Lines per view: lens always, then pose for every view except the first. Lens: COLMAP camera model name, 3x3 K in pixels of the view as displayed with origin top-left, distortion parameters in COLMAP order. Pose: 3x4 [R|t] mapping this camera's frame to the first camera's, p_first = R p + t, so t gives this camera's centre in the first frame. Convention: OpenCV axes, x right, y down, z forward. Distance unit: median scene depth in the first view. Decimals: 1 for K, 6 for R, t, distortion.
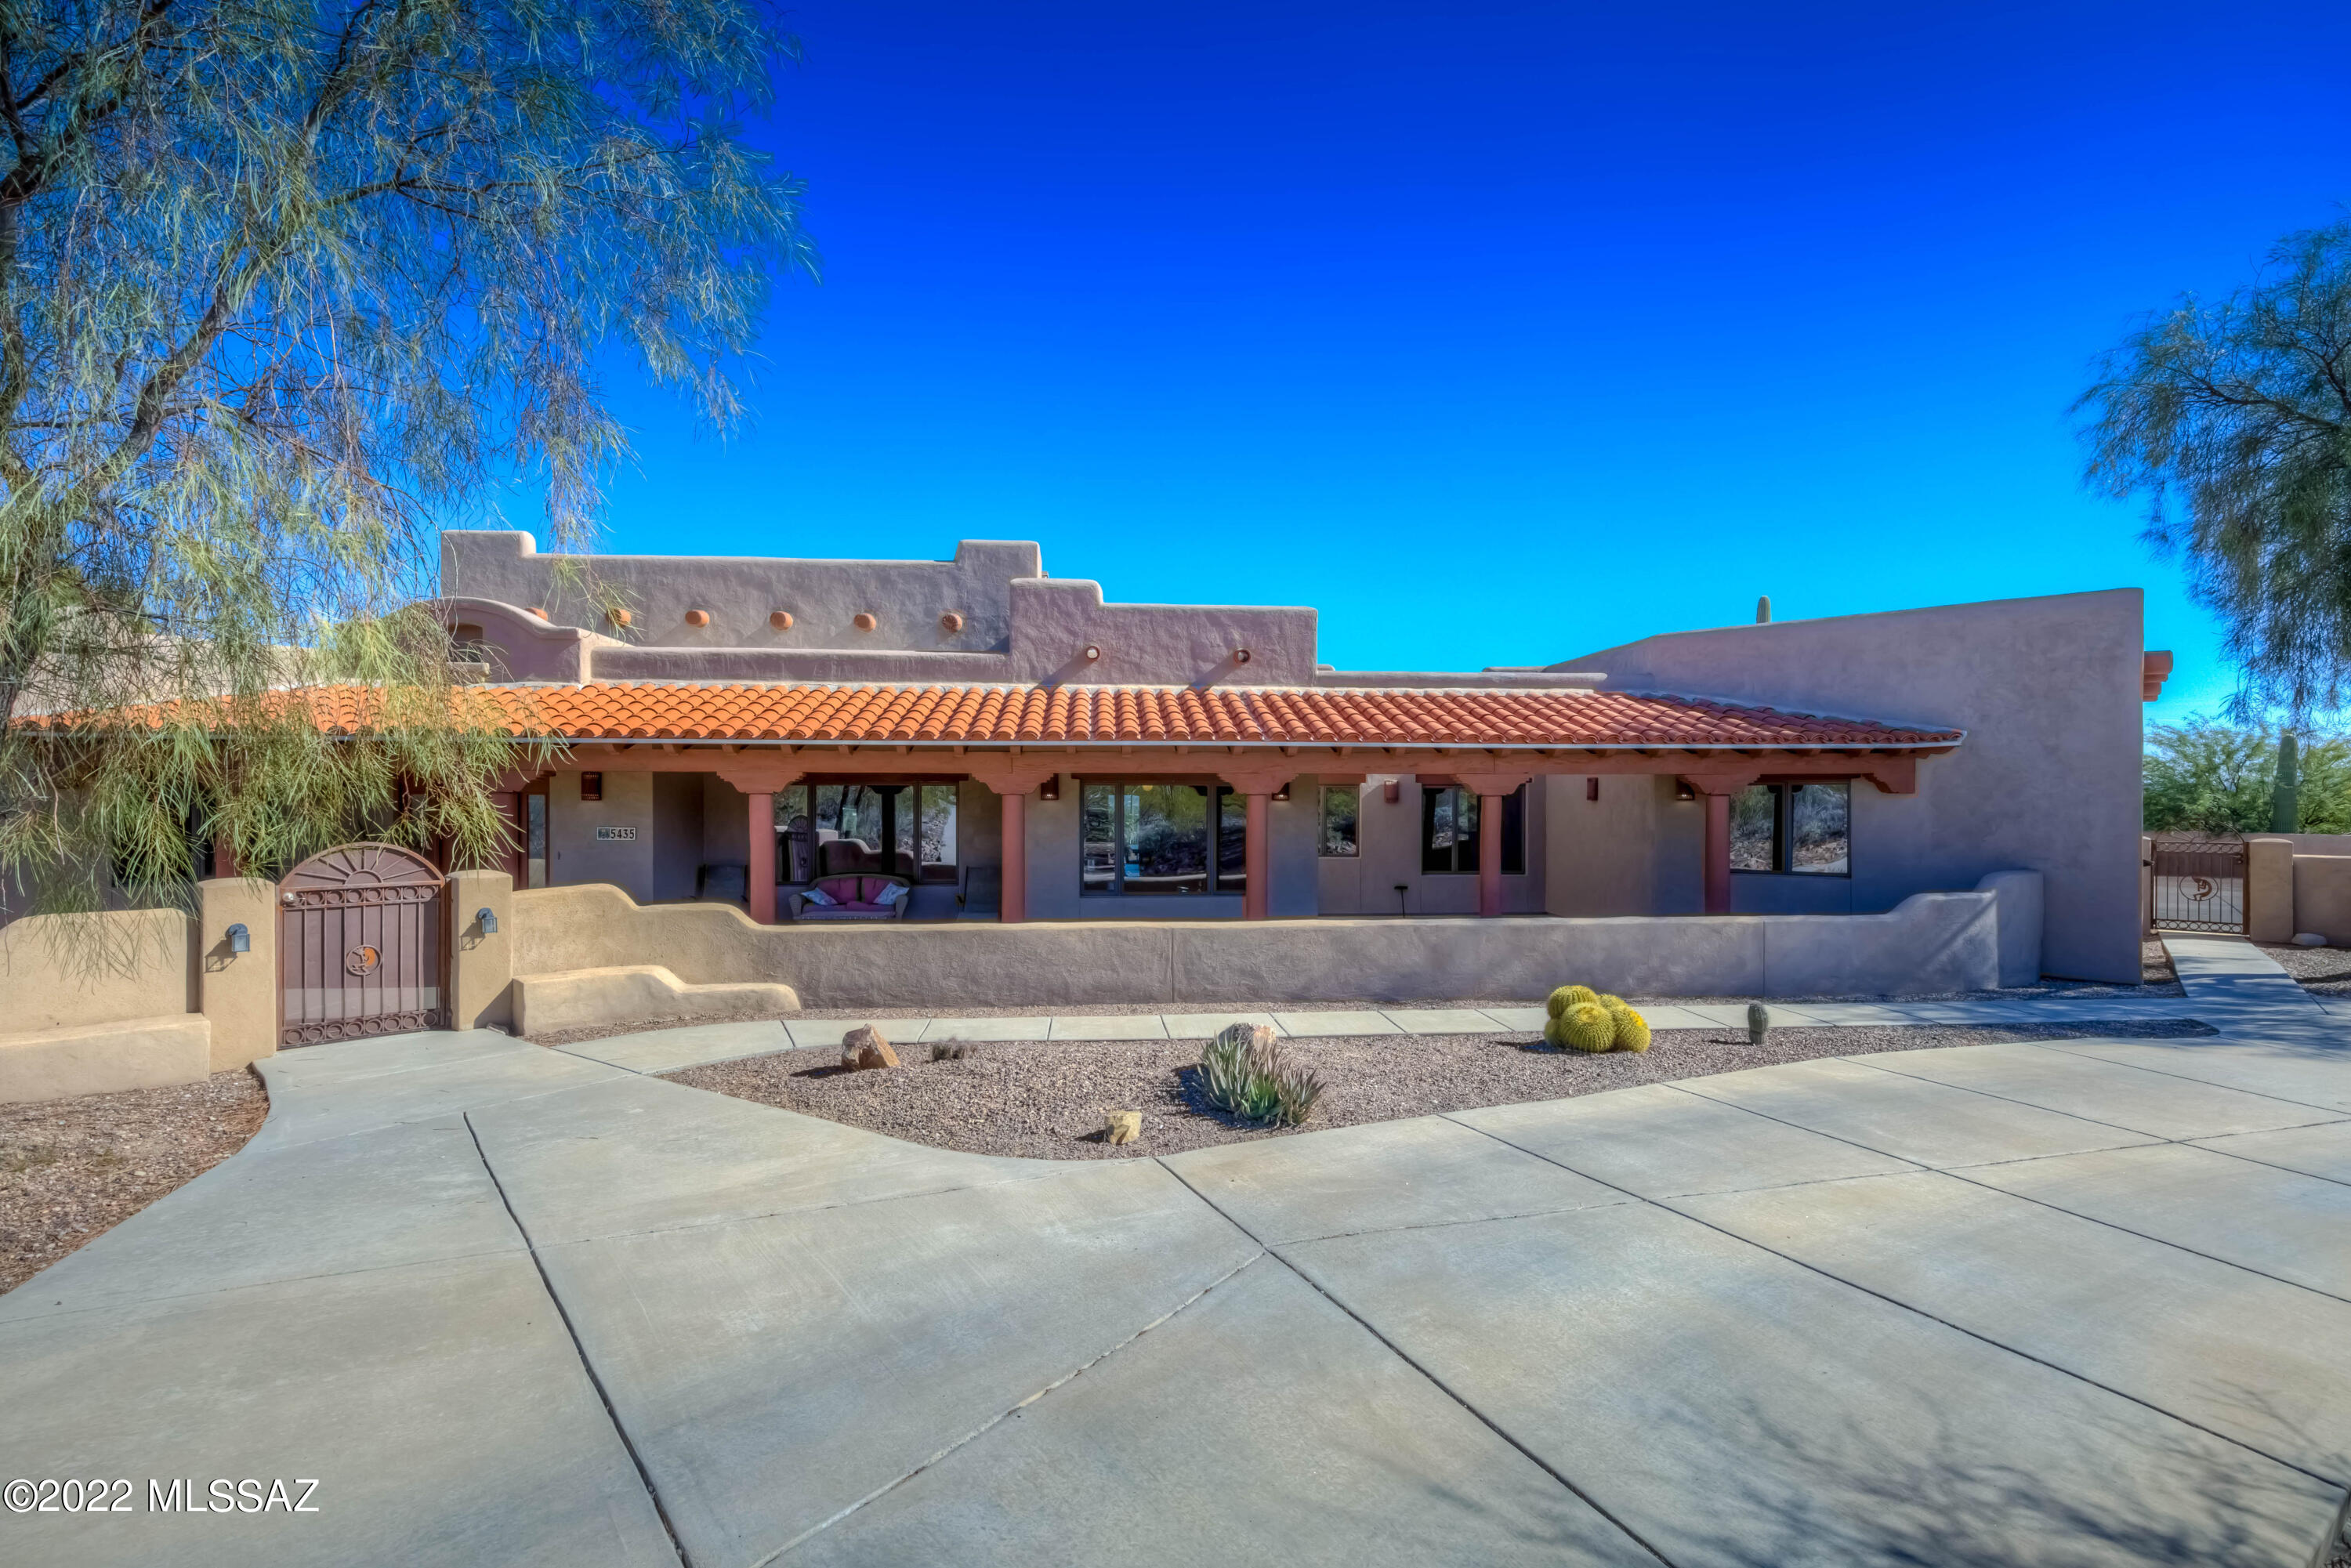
lens RADIAL K [[1080.0, 0, 1176.5], [0, 1080.0, 787.9], [0, 0, 1]] dist [0.004397, 0.000764]
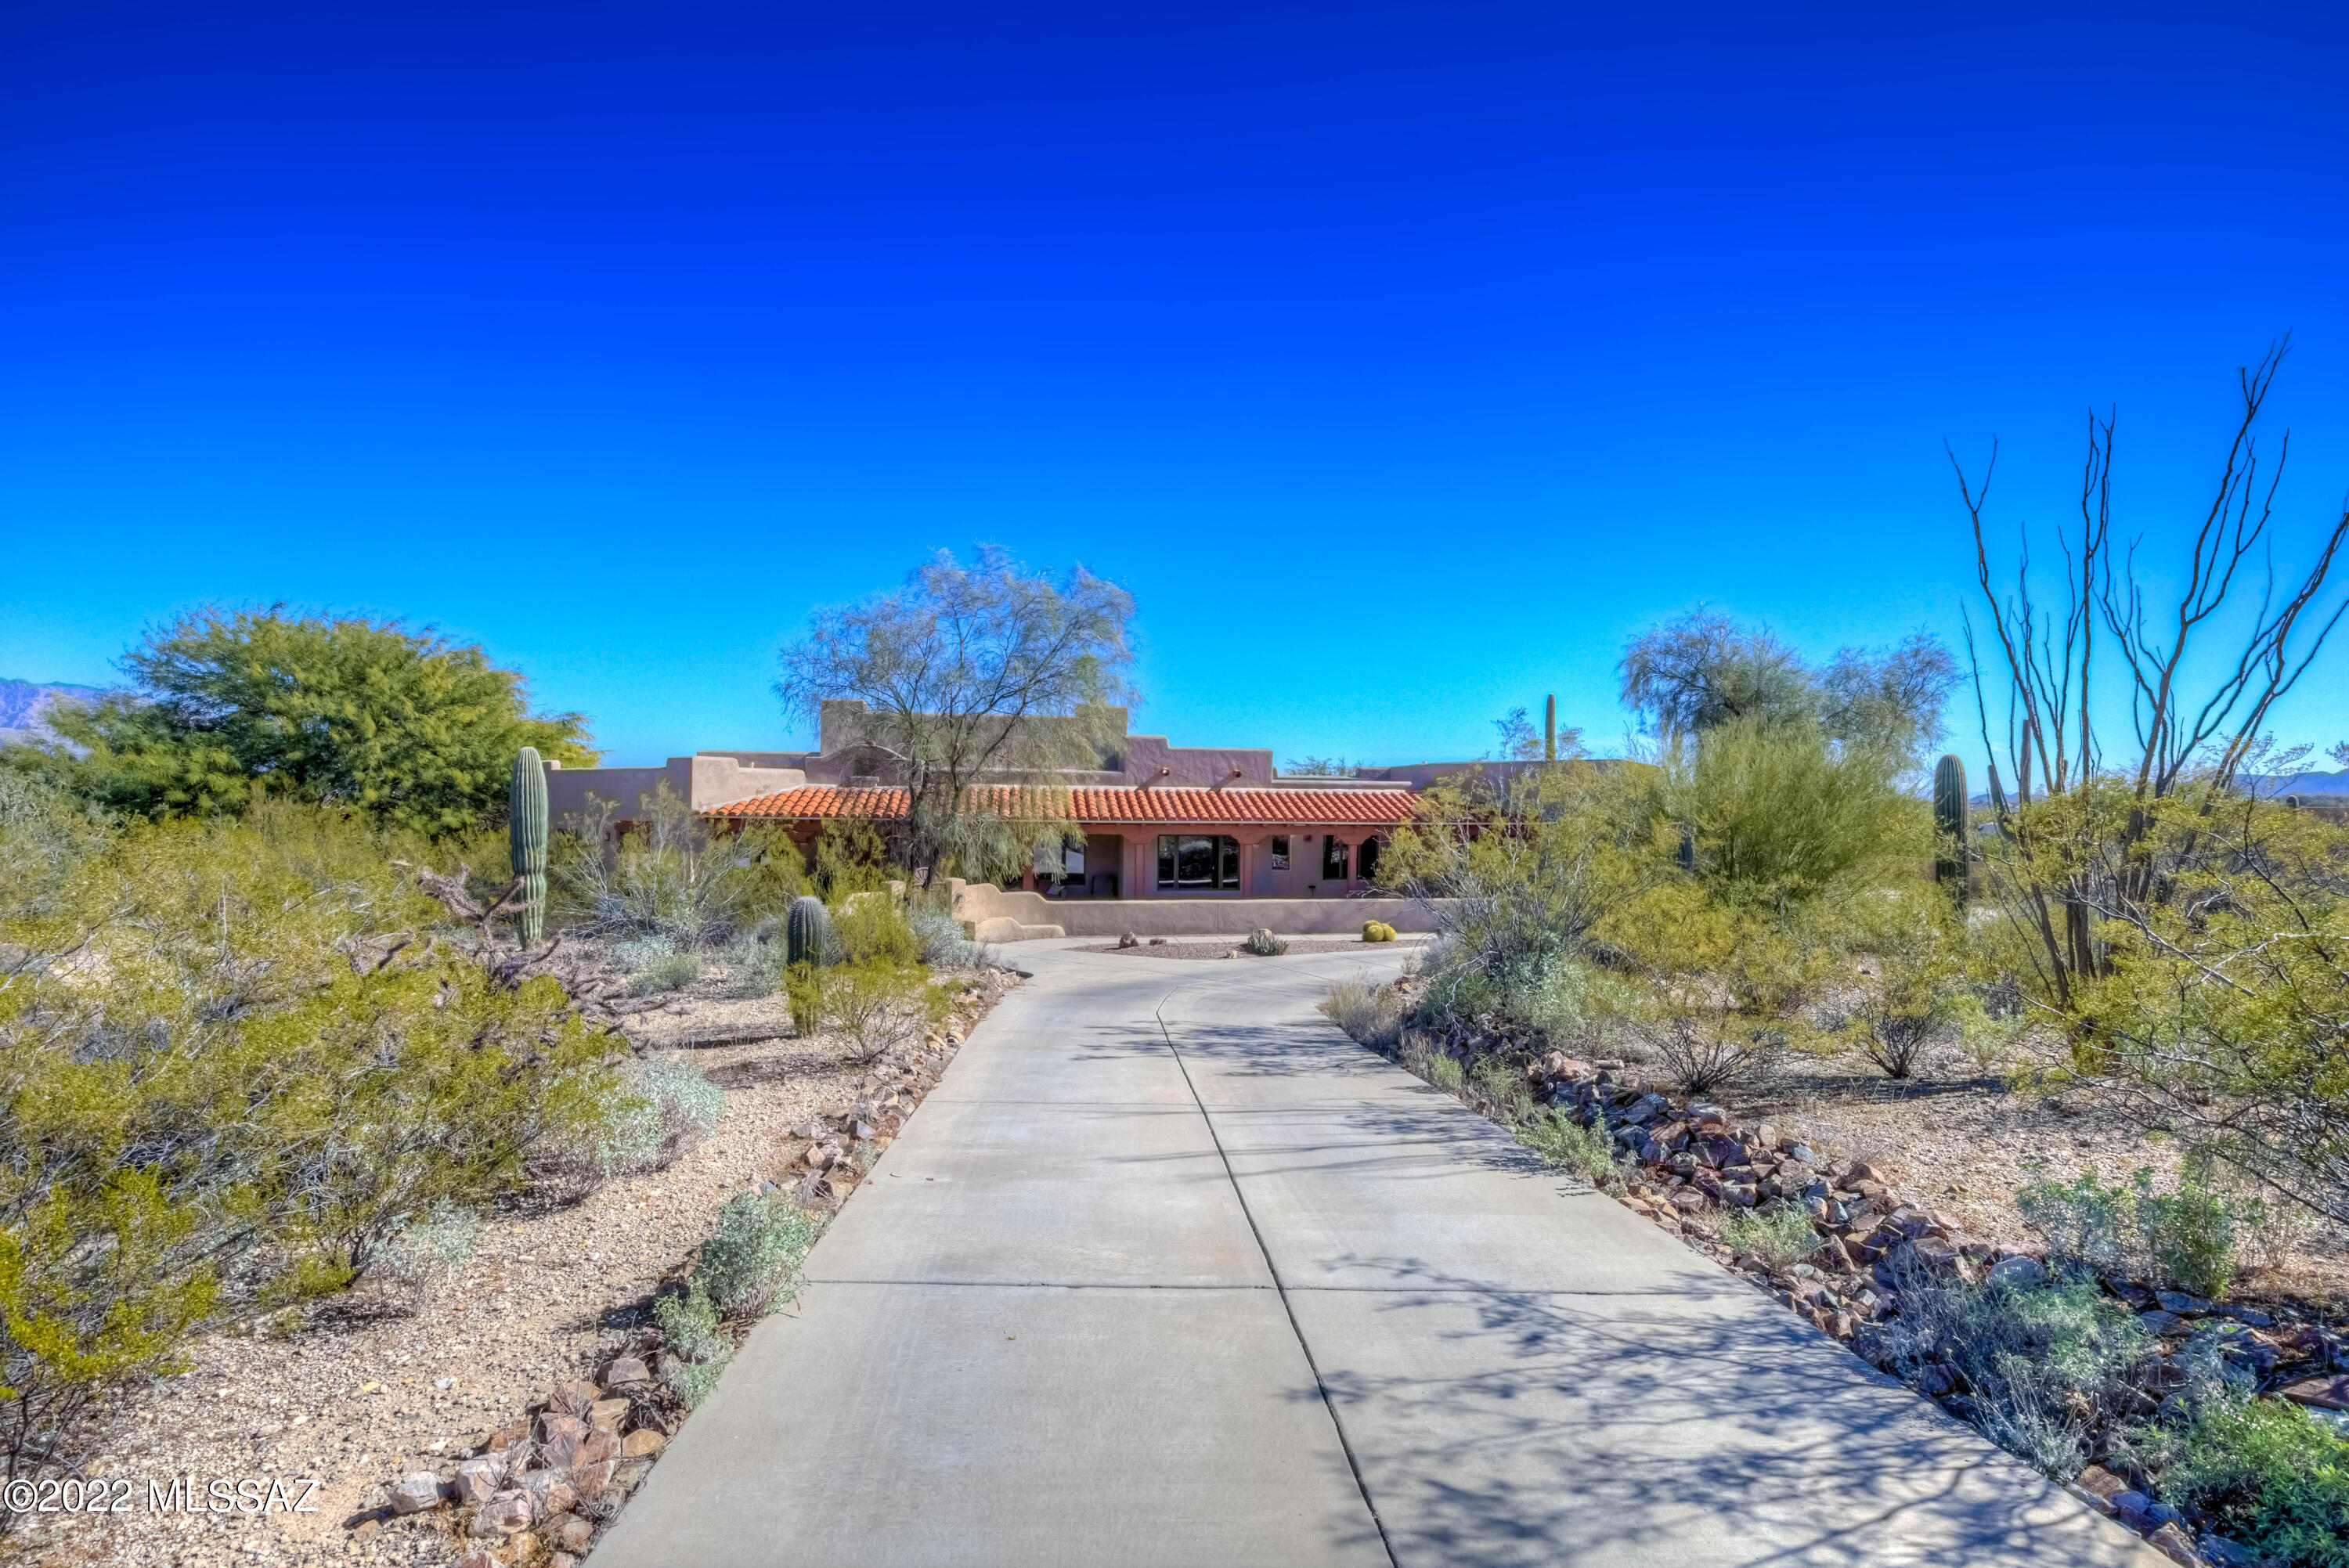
lens RADIAL K [[1079.0, 0, 1172.1], [0, 1079.0, 784.5], [0, 0, 1]] dist [0.004397, 0.000764]
pose [[0.997012, 0.008230, 0.076802, -0.221594], [-0.007859, 0.999956, -0.005124, -0.090143], [-0.076841, 0.004505, 0.997033, -1.050882]]
